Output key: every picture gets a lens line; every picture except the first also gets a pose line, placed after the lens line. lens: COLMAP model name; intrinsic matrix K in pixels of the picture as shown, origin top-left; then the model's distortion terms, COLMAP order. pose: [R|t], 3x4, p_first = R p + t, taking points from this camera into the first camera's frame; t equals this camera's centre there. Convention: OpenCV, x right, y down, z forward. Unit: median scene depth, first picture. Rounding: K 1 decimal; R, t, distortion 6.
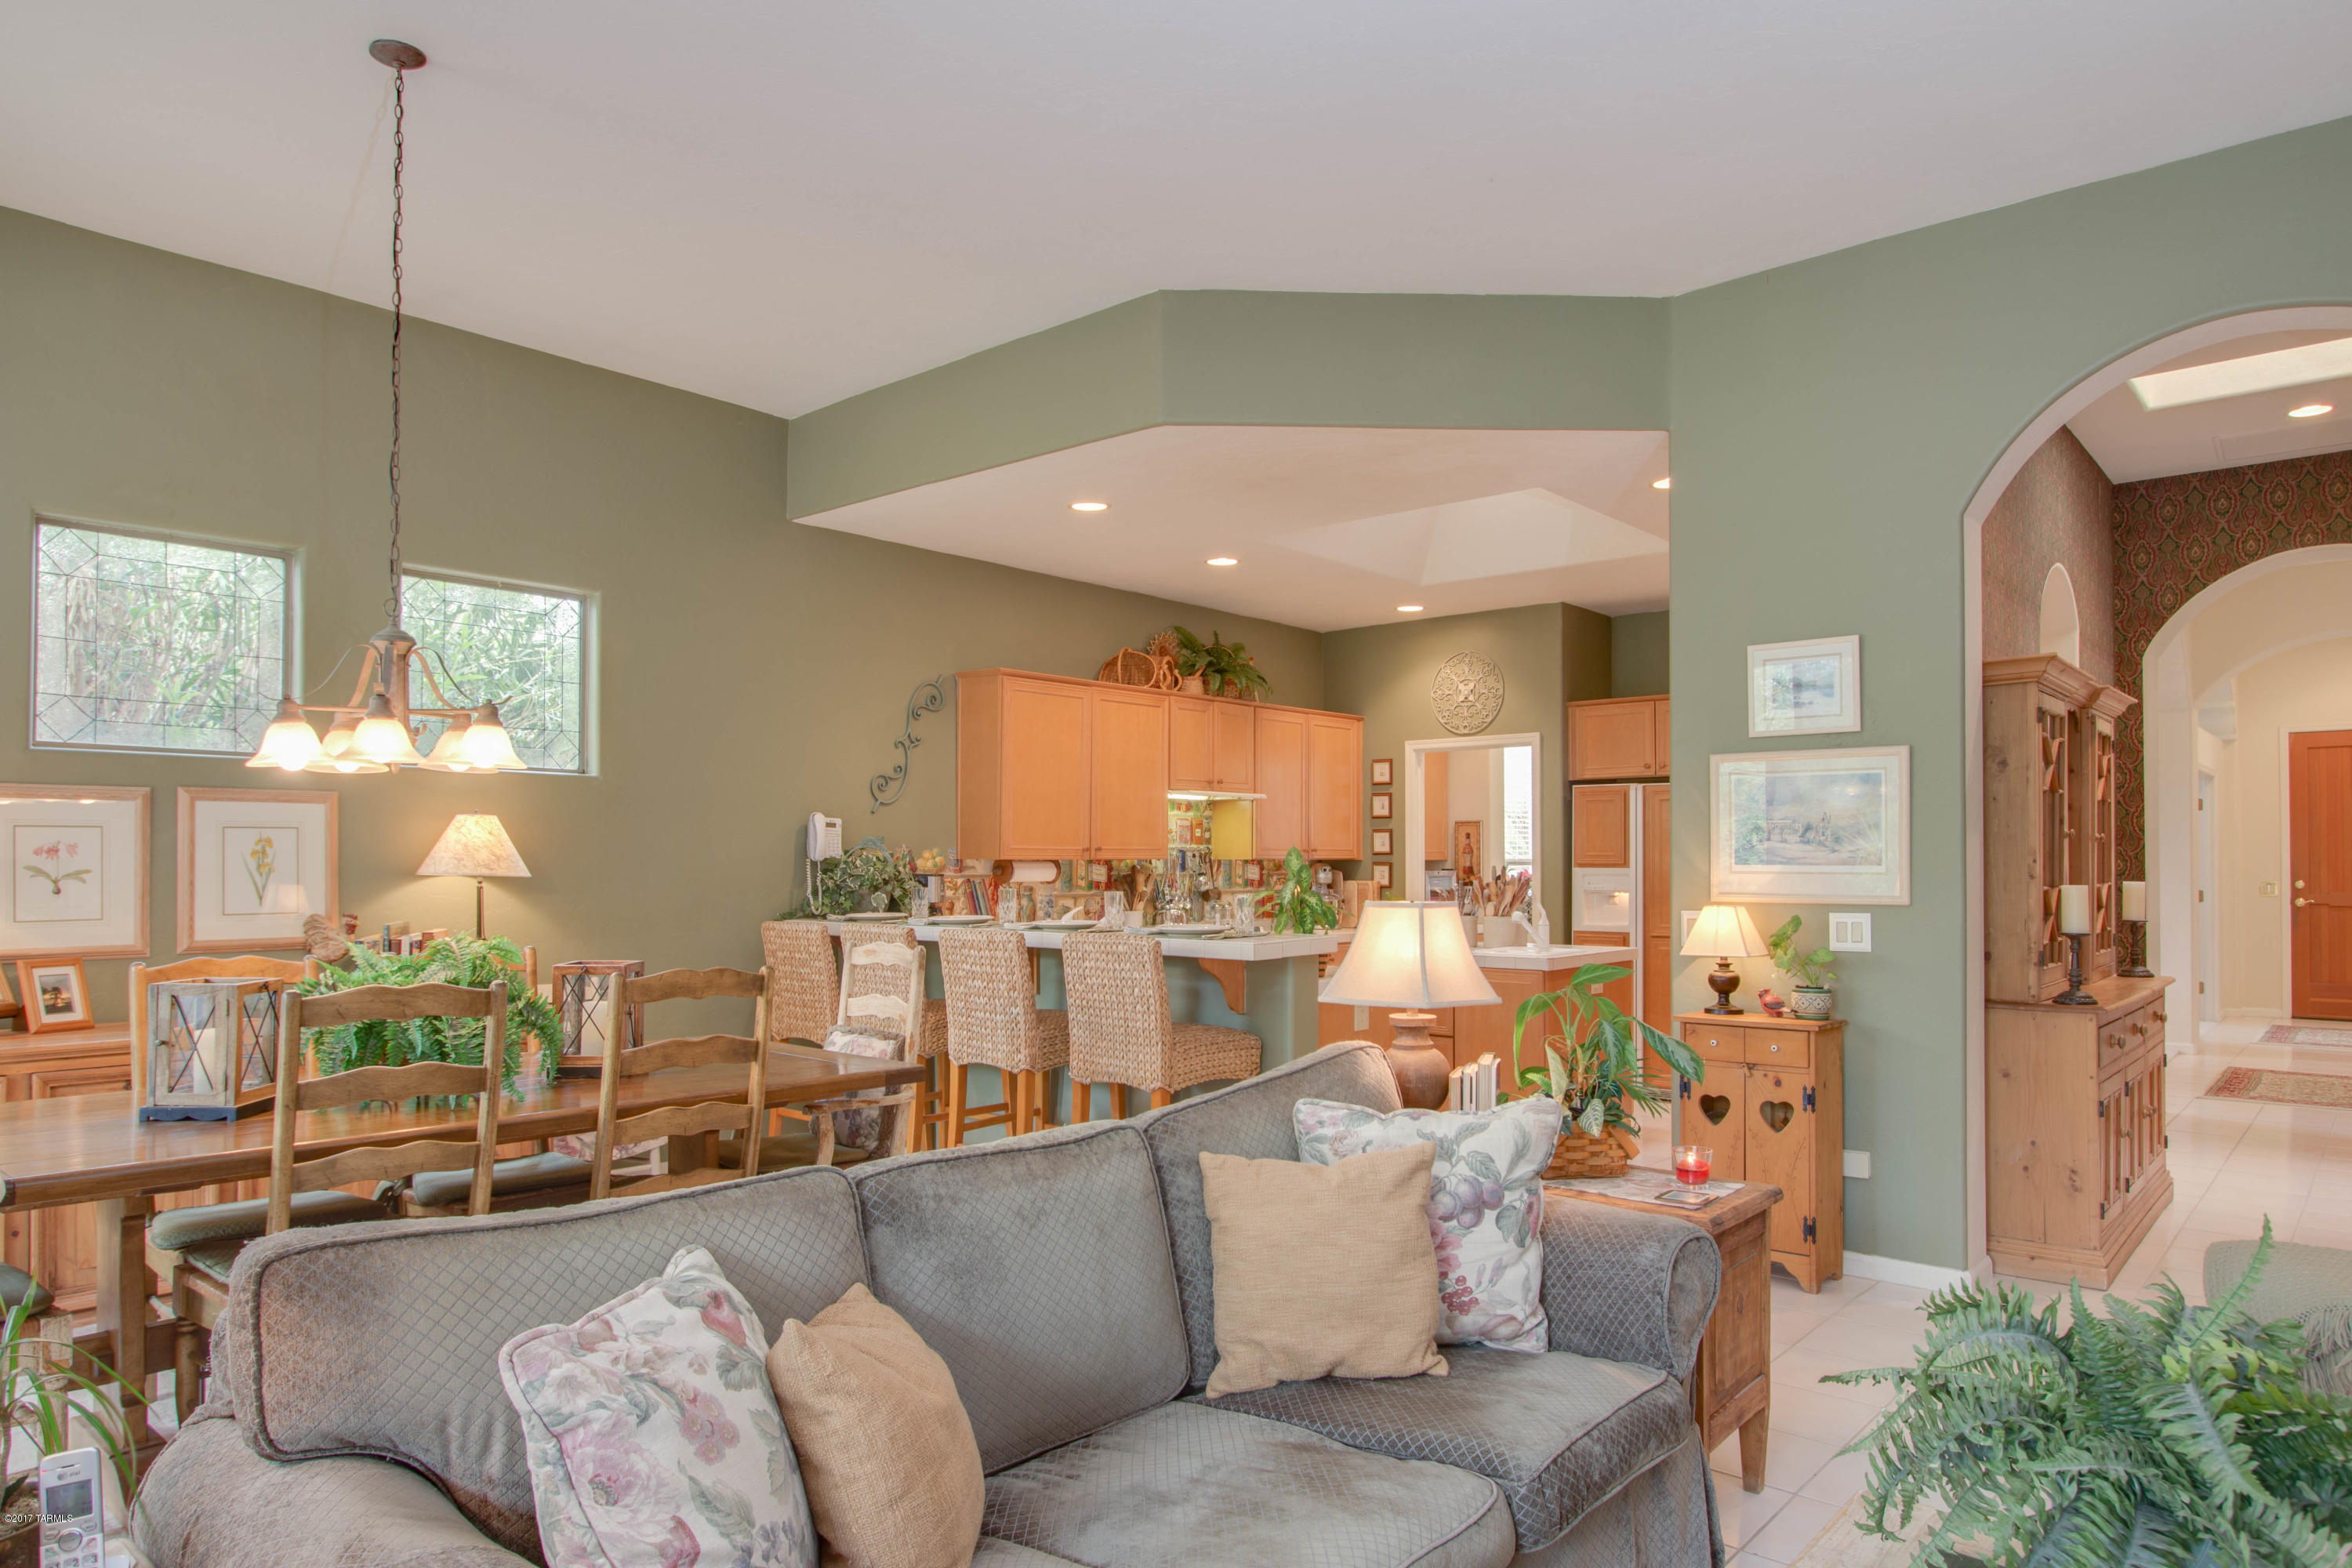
lens RADIAL K [[1413.6, 0, 1221.7], [0, 1413.6, 856.1], [0, 0, 1]] dist [-0.008221, -0.001037]
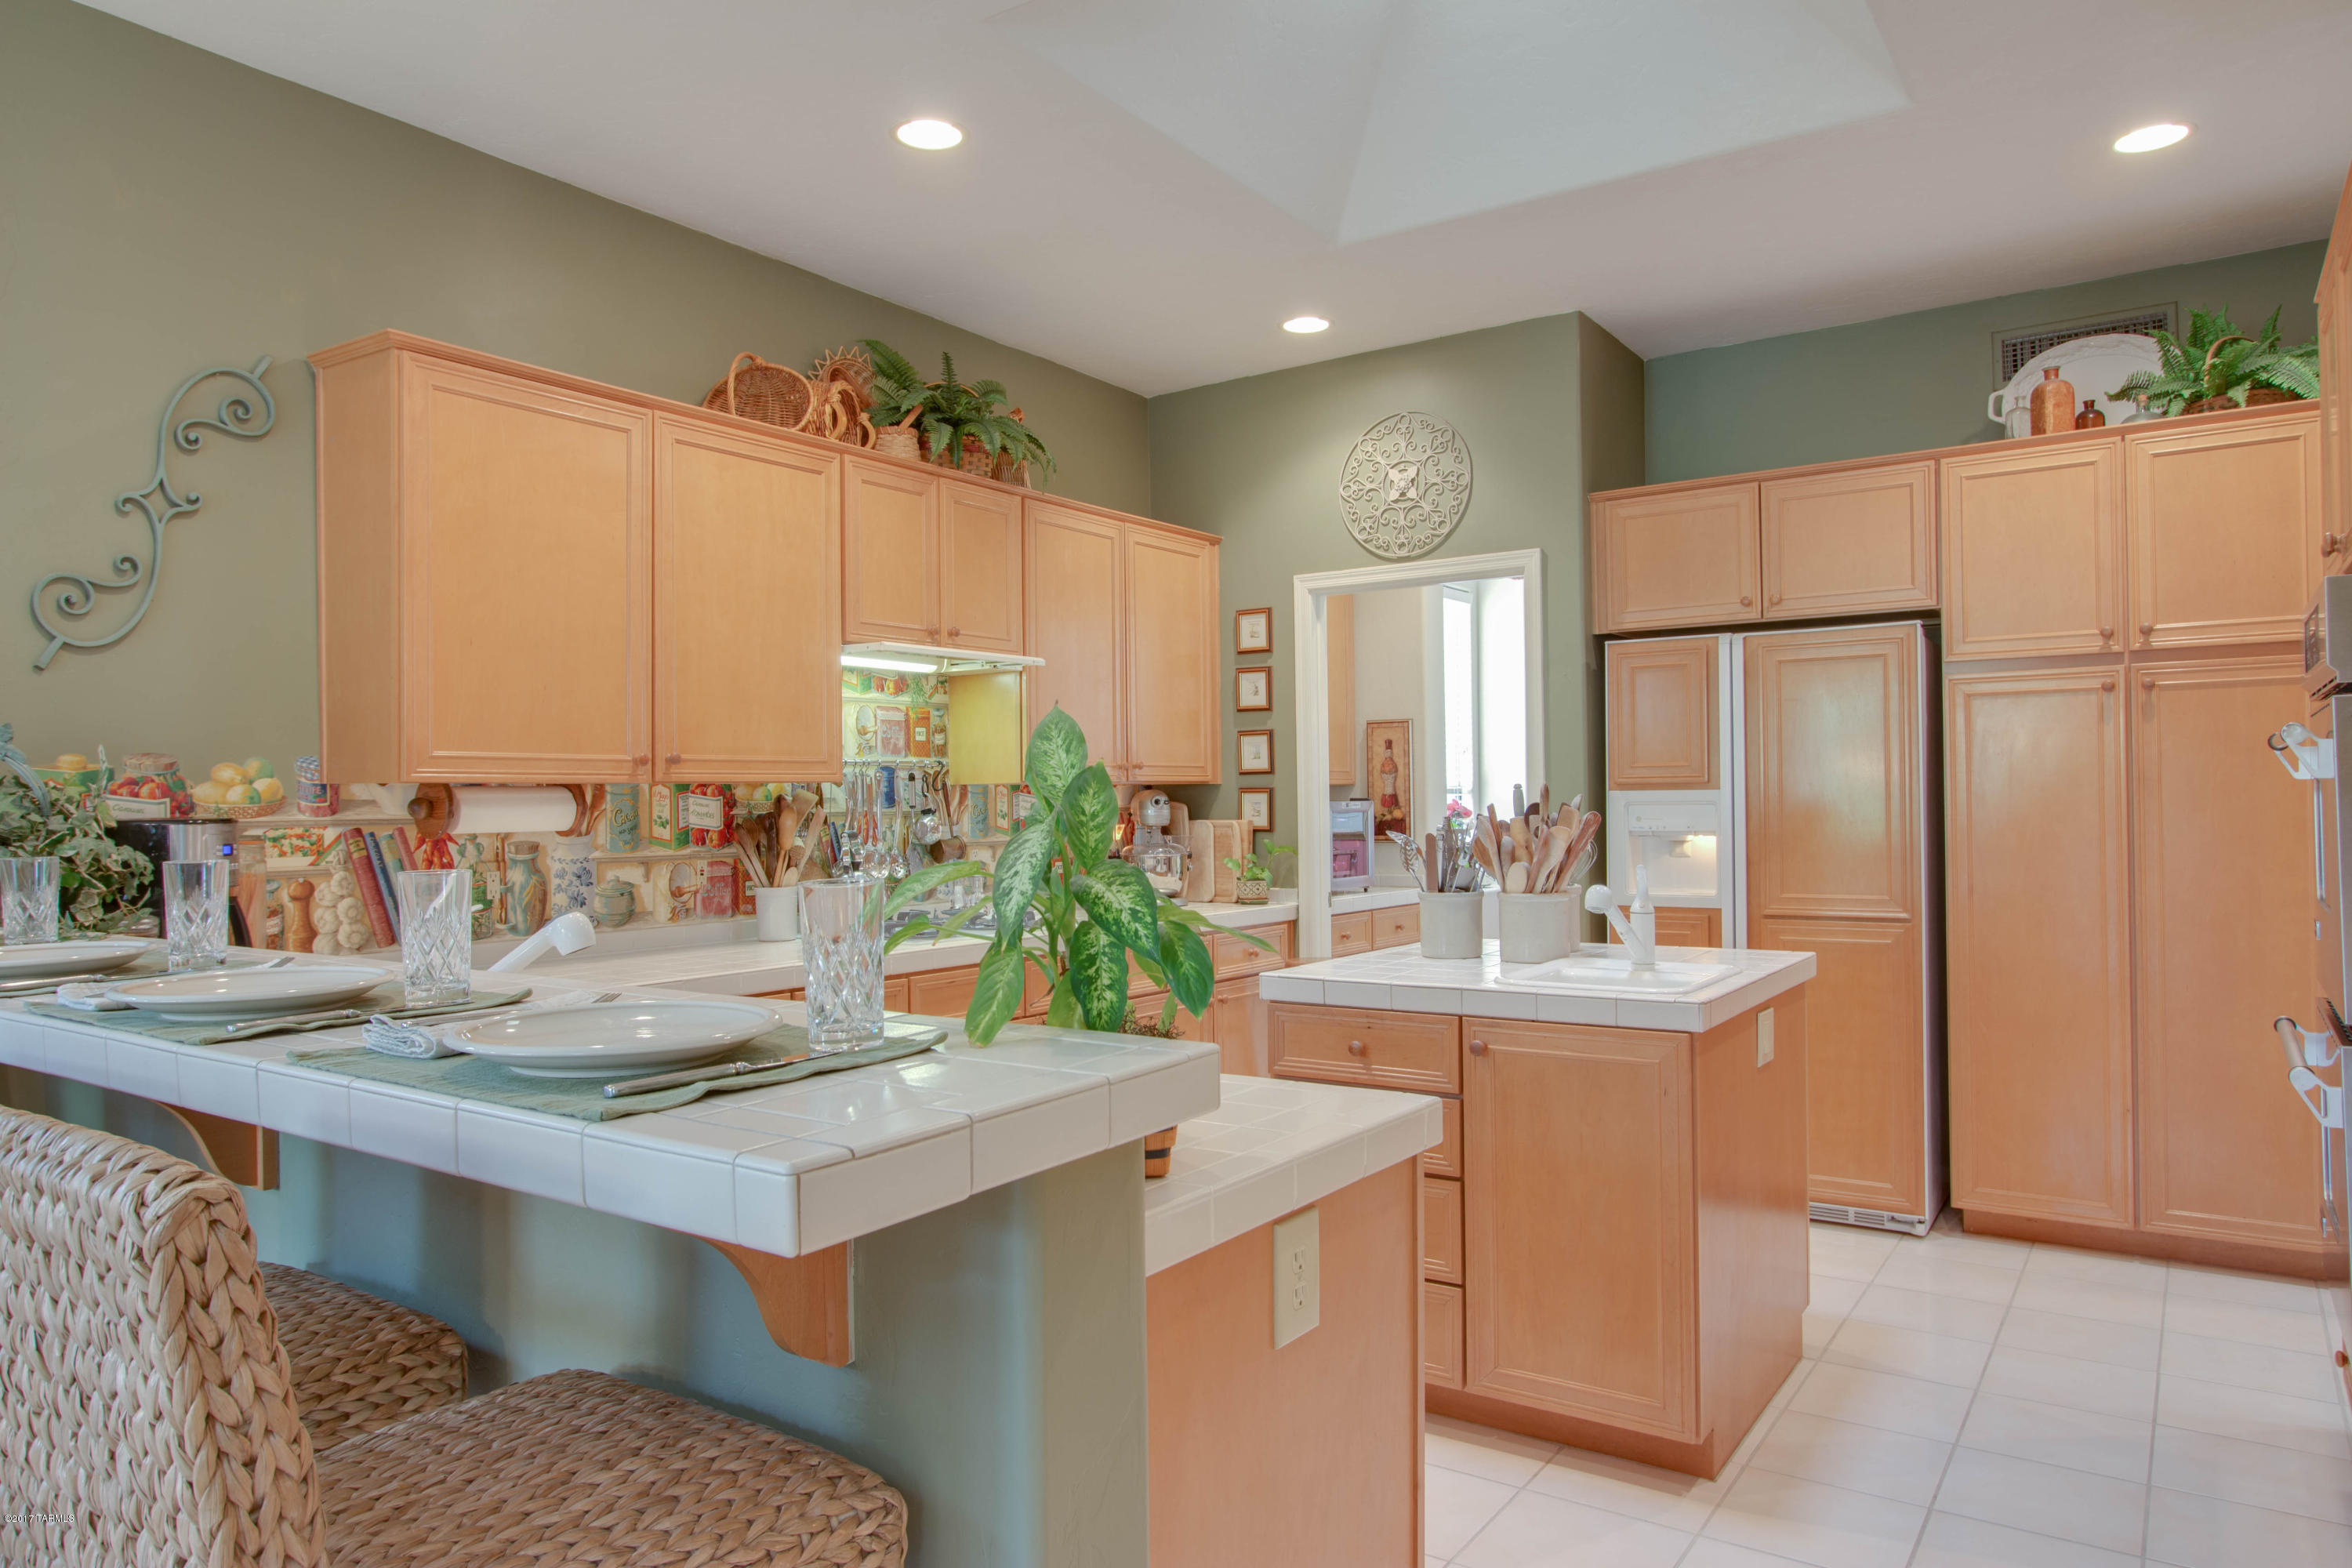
lens RADIAL K [[1524.8, 0, 1178.6], [0, 1524.8, 797.8], [0, 0, 1]] dist [-0.002481, 0.001105]
pose [[0.995975, -0.012081, 0.088812, 0.029377], [0.011831, 0.999924, 0.003346, 0.006671], [-0.088845, -0.002282, 0.996043, 0.419990]]
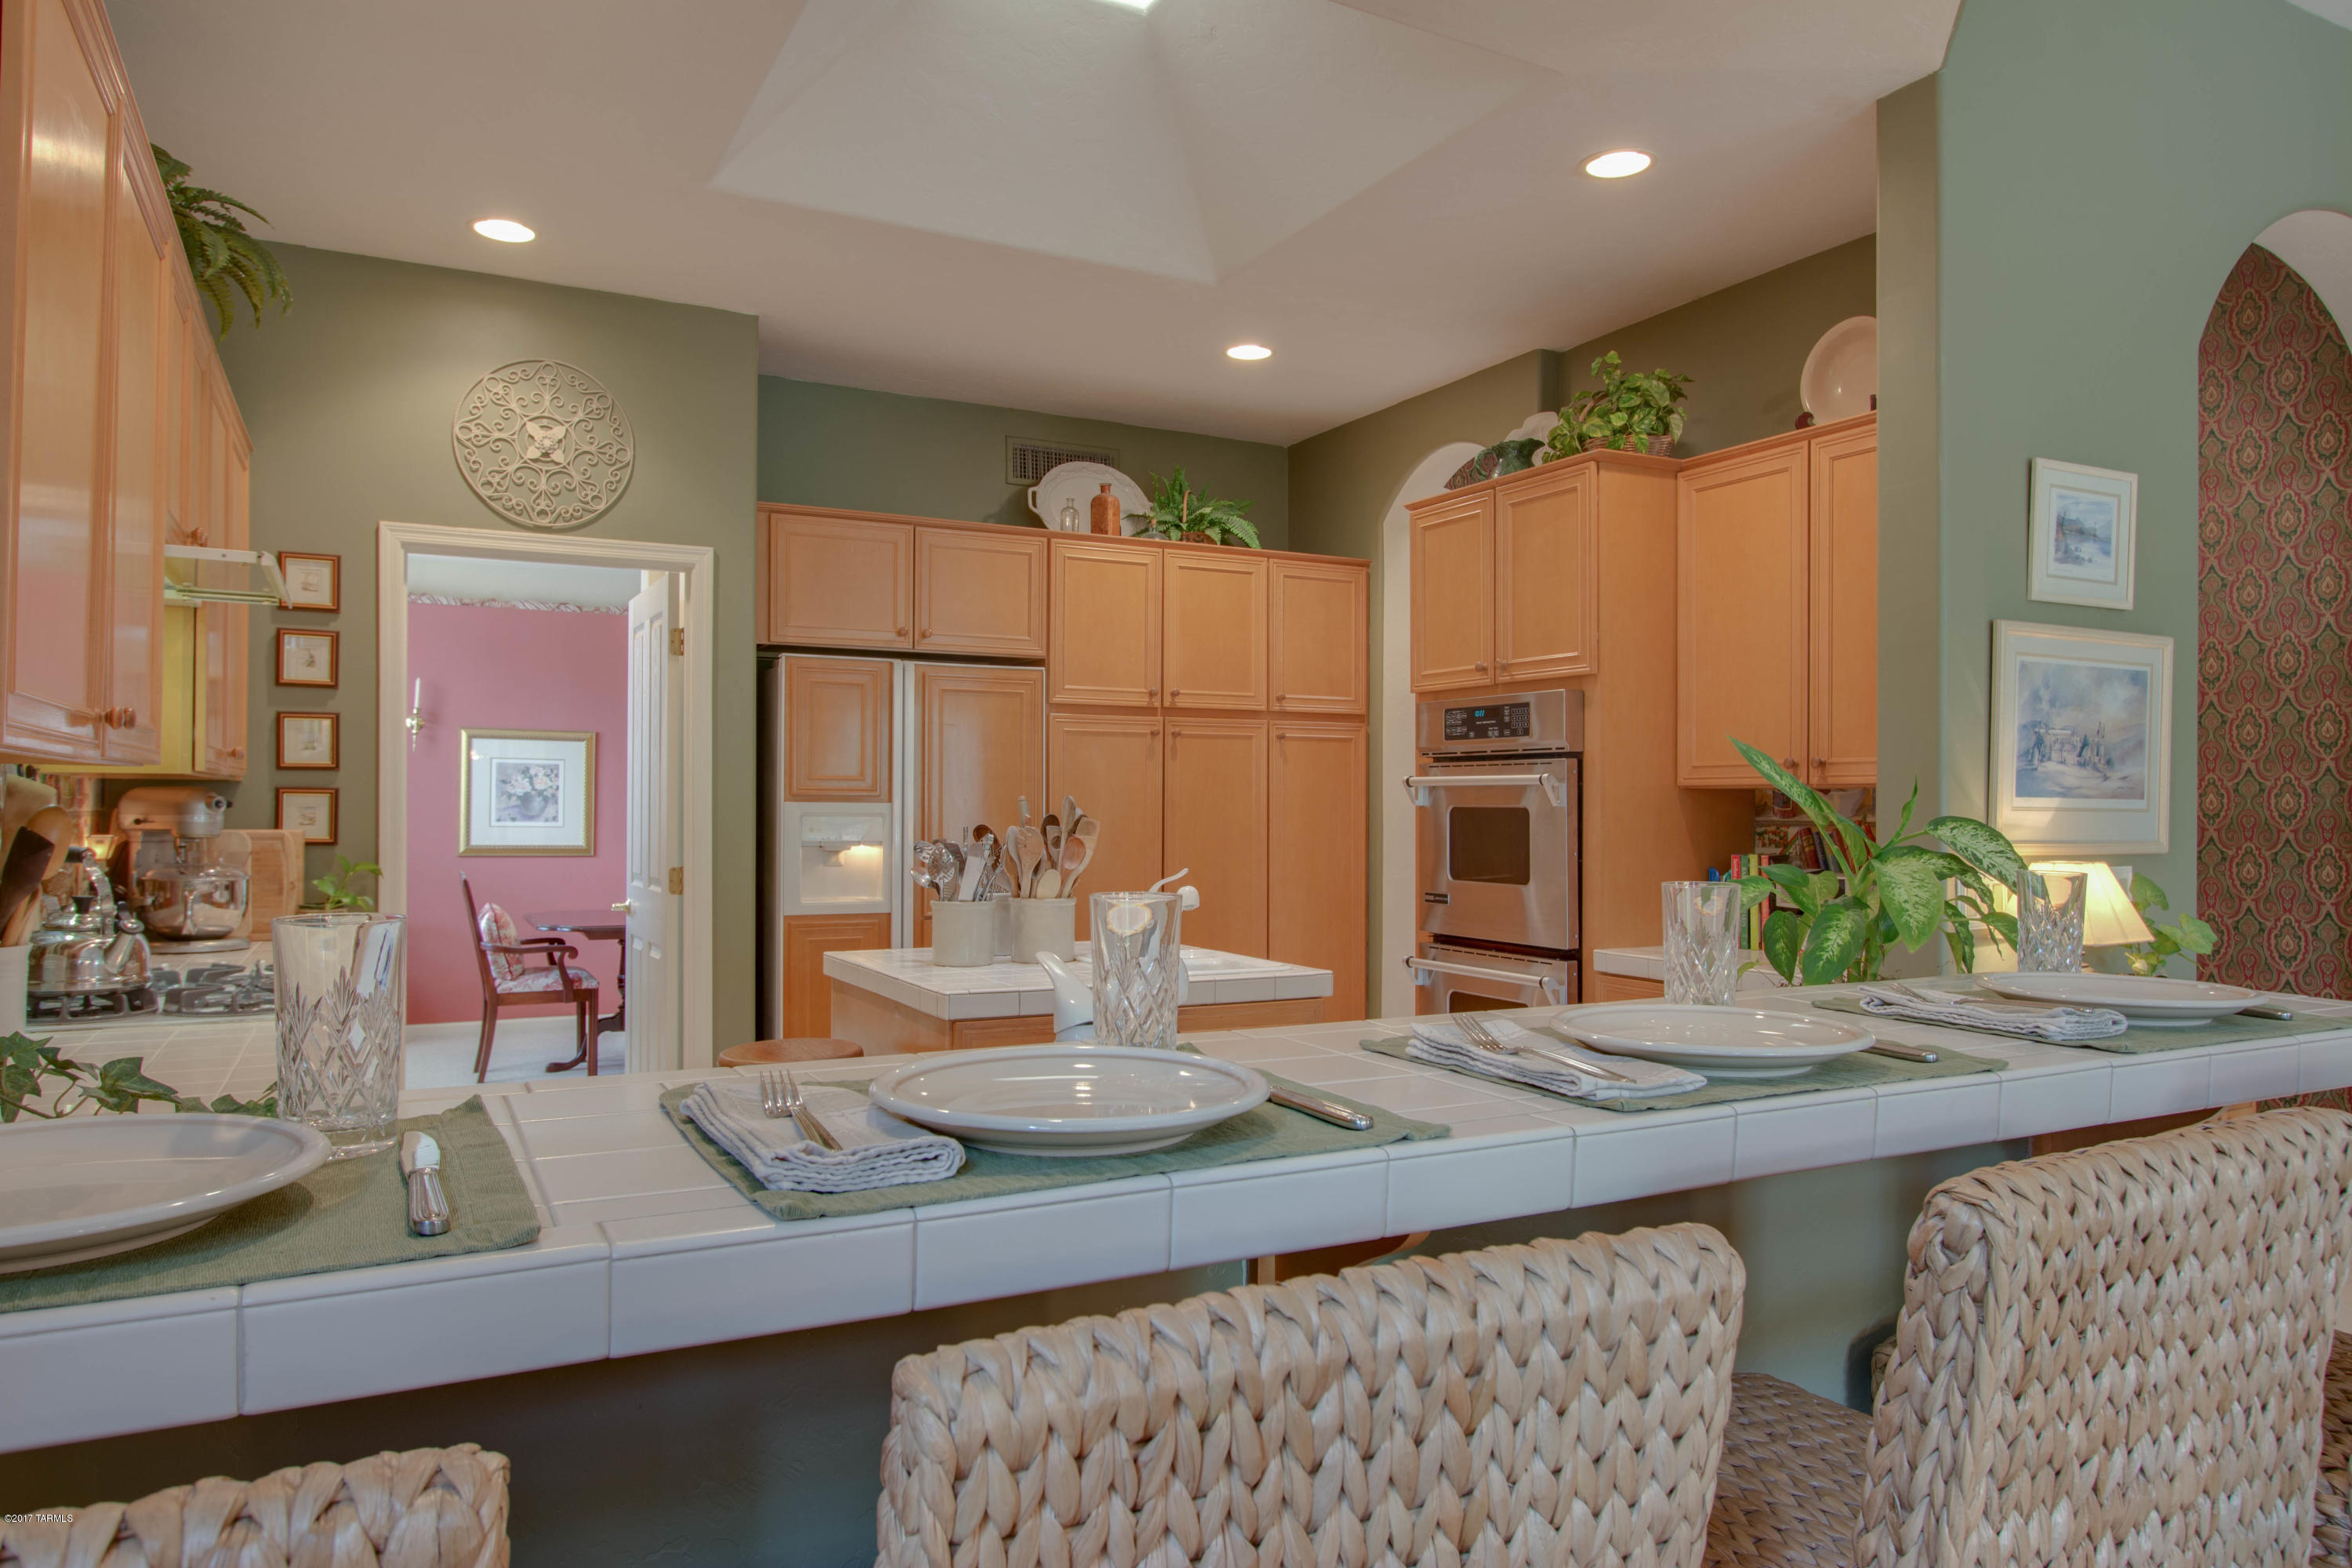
lens RADIAL K [[1524.8, 0, 1177.7], [0, 1524.8, 790.1], [0, 0, 1]] dist [-0.002481, 0.001105]
pose [[0.384105, 0.014807, 0.923171, -0.239508], [-0.010499, 0.999877, -0.011669, 0.008670], [-0.923230, -0.005211, 0.384213, 0.622560]]
